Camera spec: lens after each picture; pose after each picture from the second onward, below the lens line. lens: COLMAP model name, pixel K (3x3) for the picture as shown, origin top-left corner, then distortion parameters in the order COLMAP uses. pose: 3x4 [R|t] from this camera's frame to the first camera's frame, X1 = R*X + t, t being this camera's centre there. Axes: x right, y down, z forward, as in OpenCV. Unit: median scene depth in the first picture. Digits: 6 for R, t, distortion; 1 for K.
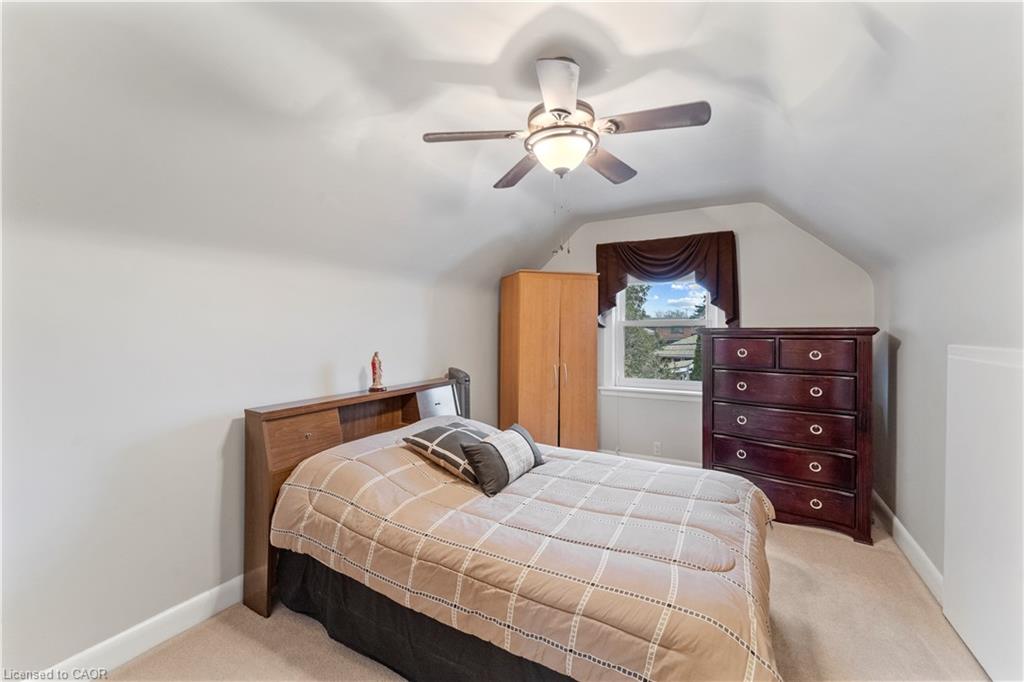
lens RADIAL K [[418.3, 0, 510.8], [0, 418.3, 338.8], [0, 0, 1]] dist [-0.003443, -0.000150]
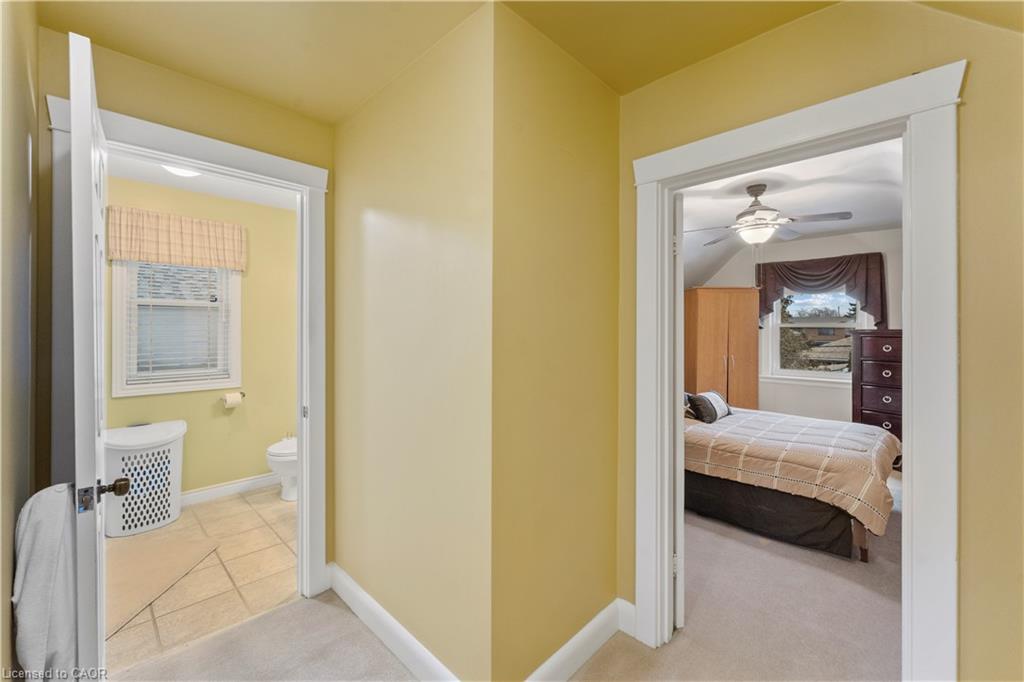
lens RADIAL K [[418.3, 0, 510.0], [0, 418.3, 330.8], [0, 0, 1]] dist [-0.003443, -0.000150]
pose [[0.963918, 0.005450, -0.266145, -0.199349], [-0.010530, 0.999789, -0.017663, 0.011243], [0.265992, 0.019828, 0.963771, -0.479697]]
